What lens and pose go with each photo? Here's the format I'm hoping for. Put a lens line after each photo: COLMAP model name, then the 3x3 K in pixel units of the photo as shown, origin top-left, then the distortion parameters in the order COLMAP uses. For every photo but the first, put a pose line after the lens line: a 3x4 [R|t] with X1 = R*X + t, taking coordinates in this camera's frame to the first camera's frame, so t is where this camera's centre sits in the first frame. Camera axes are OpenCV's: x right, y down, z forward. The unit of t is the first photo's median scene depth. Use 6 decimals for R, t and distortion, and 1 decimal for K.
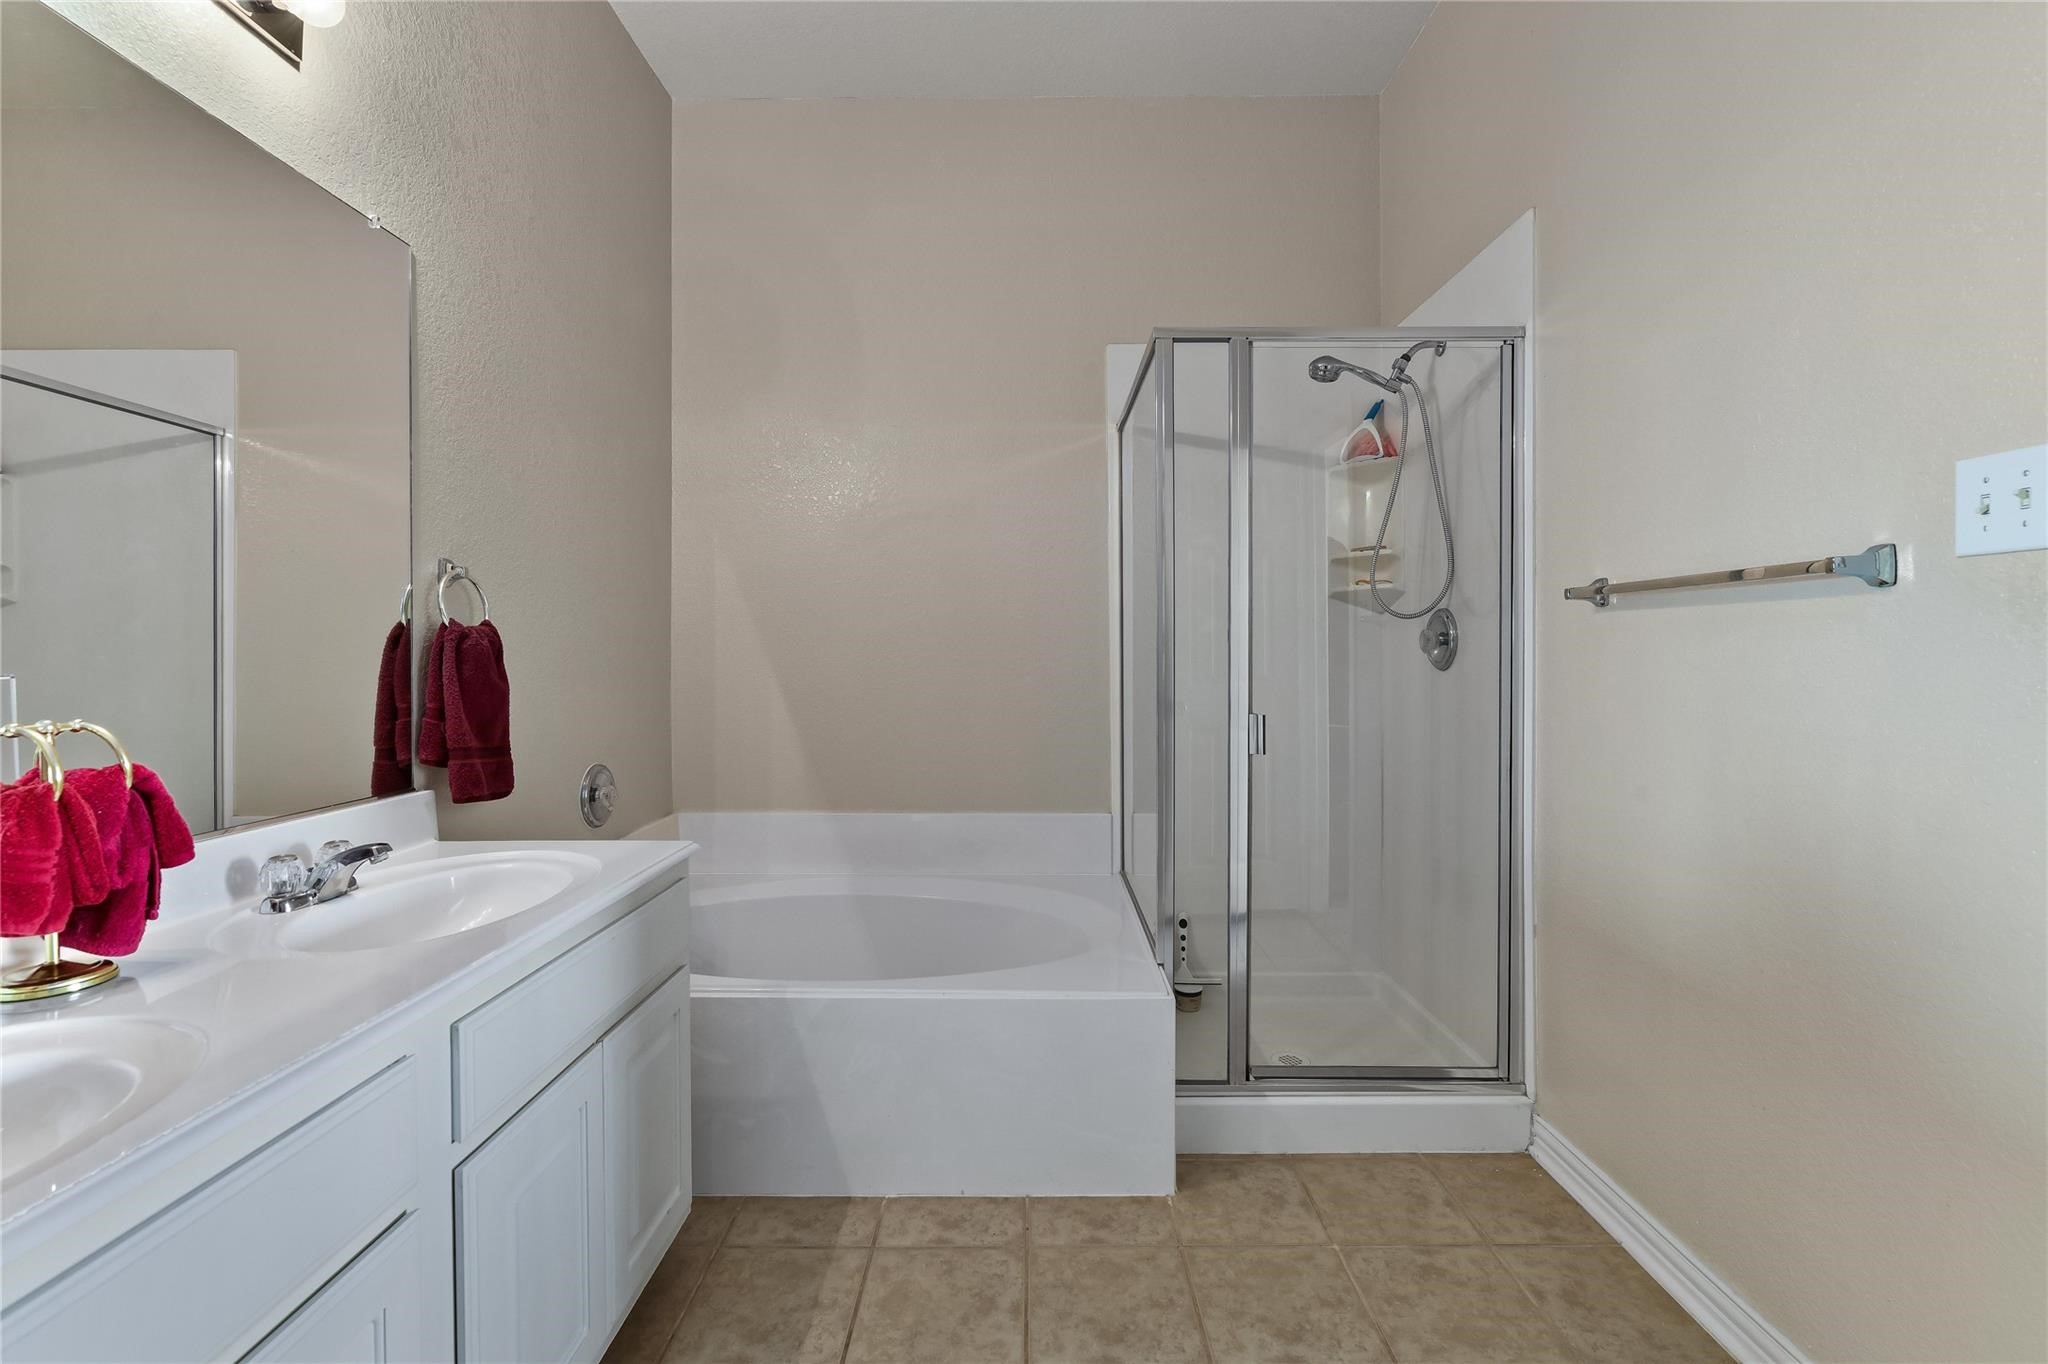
lens RADIAL K [[918.9, 0, 1028.2], [0, 918.9, 668.7], [0, 0, 1]] dist [0.013957, -0.002193]
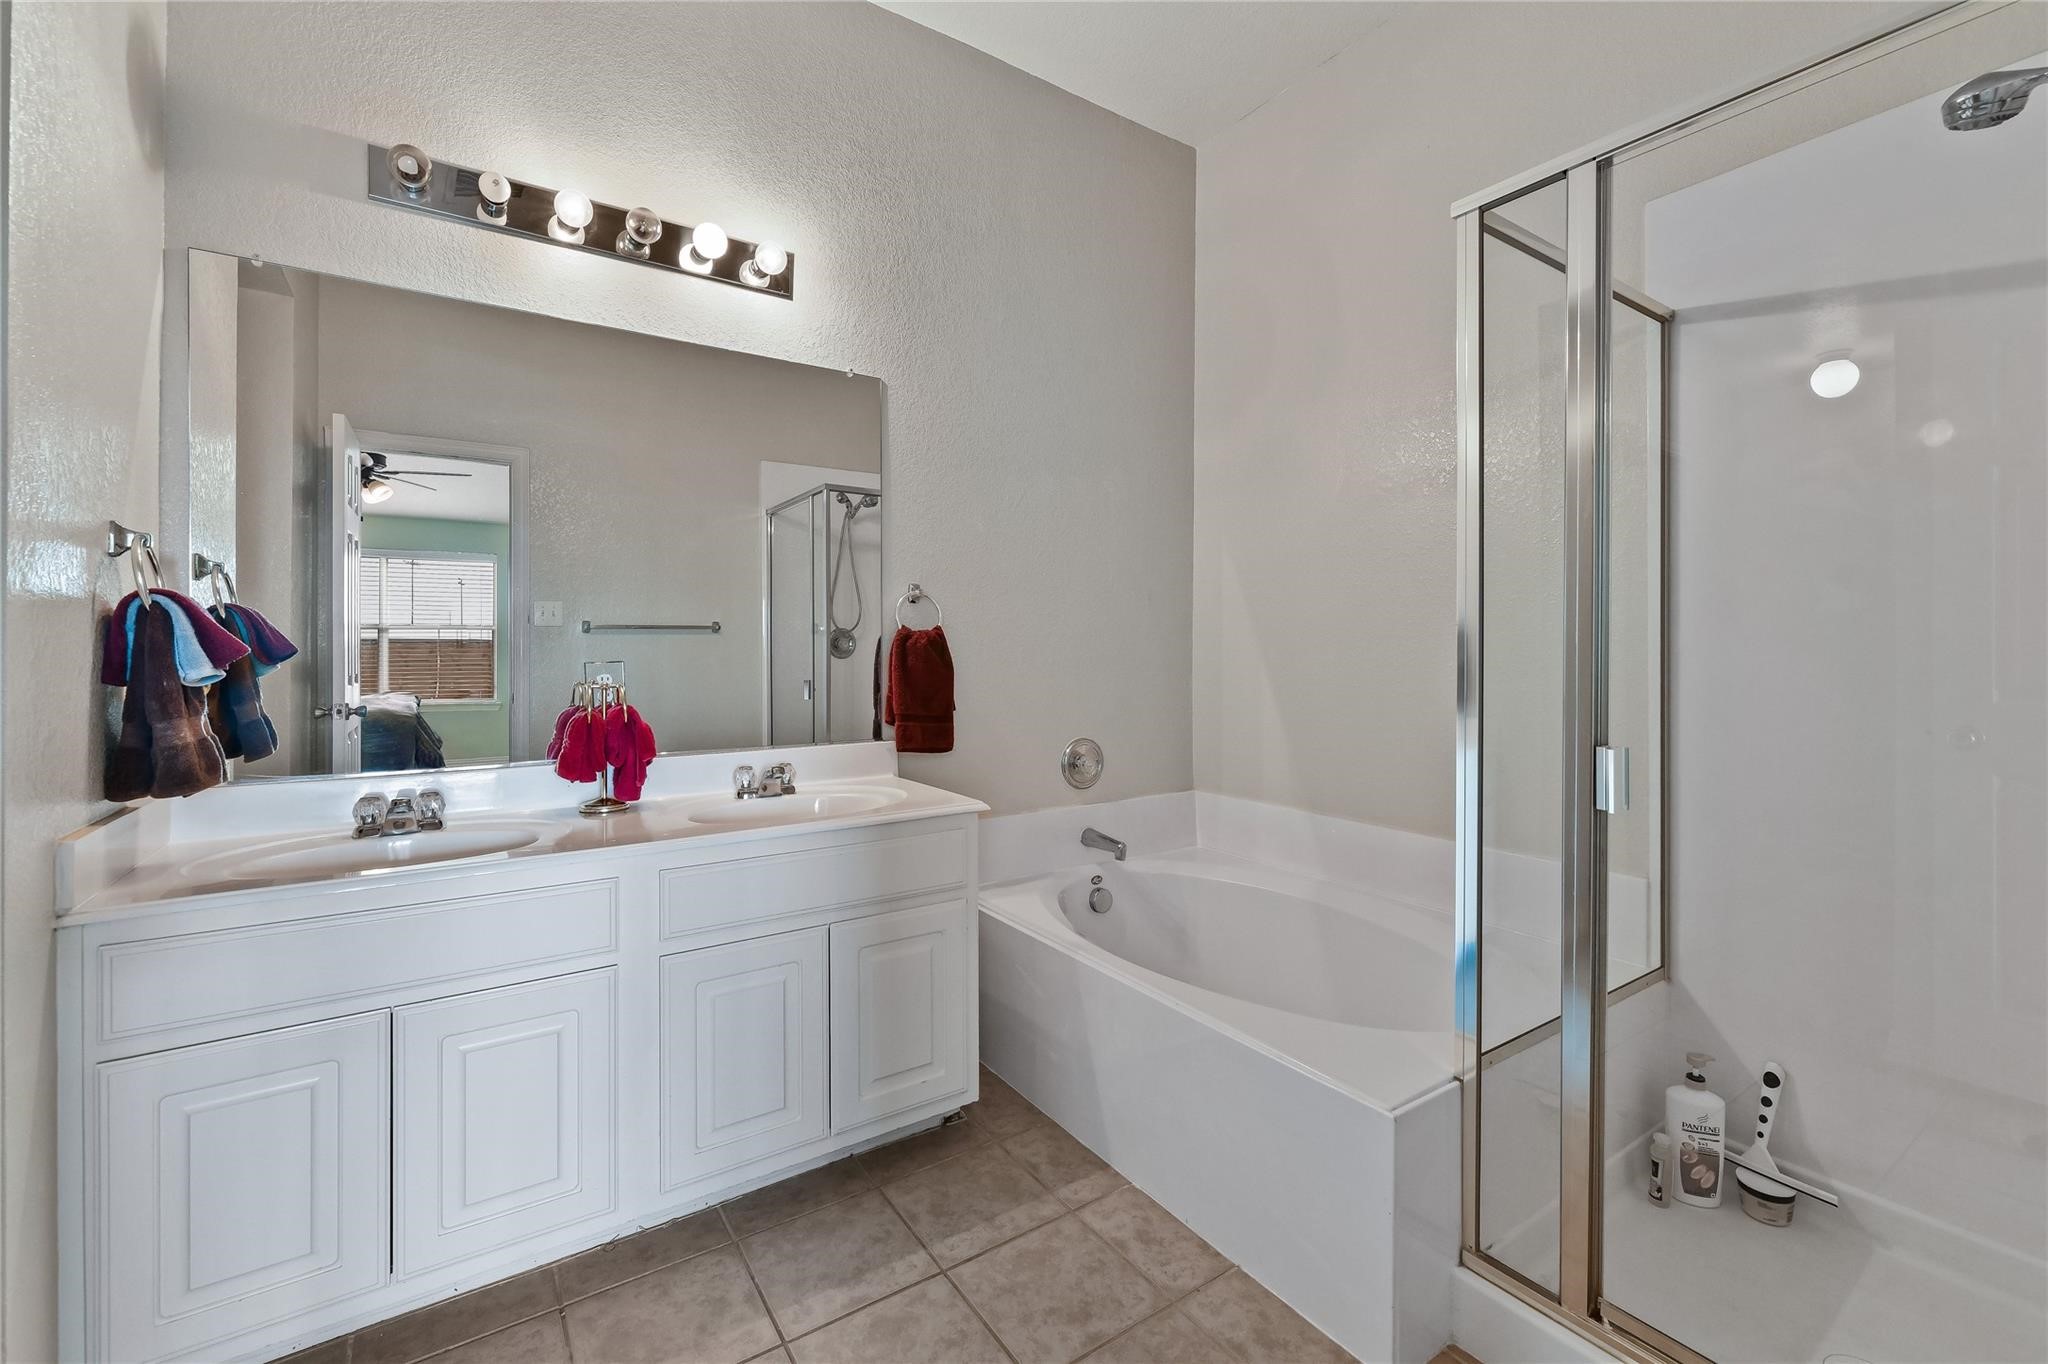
lens RADIAL K [[879.1, 0, 1030.4], [0, 879.1, 660.8], [0, 0, 1]] dist [0.014337, -0.001072]
pose [[0.552794, 0.016545, -0.833154, 0.624155], [-0.011860, 0.999858, 0.011986, -0.015601], [0.833234, 0.003256, 0.552911, 0.388490]]
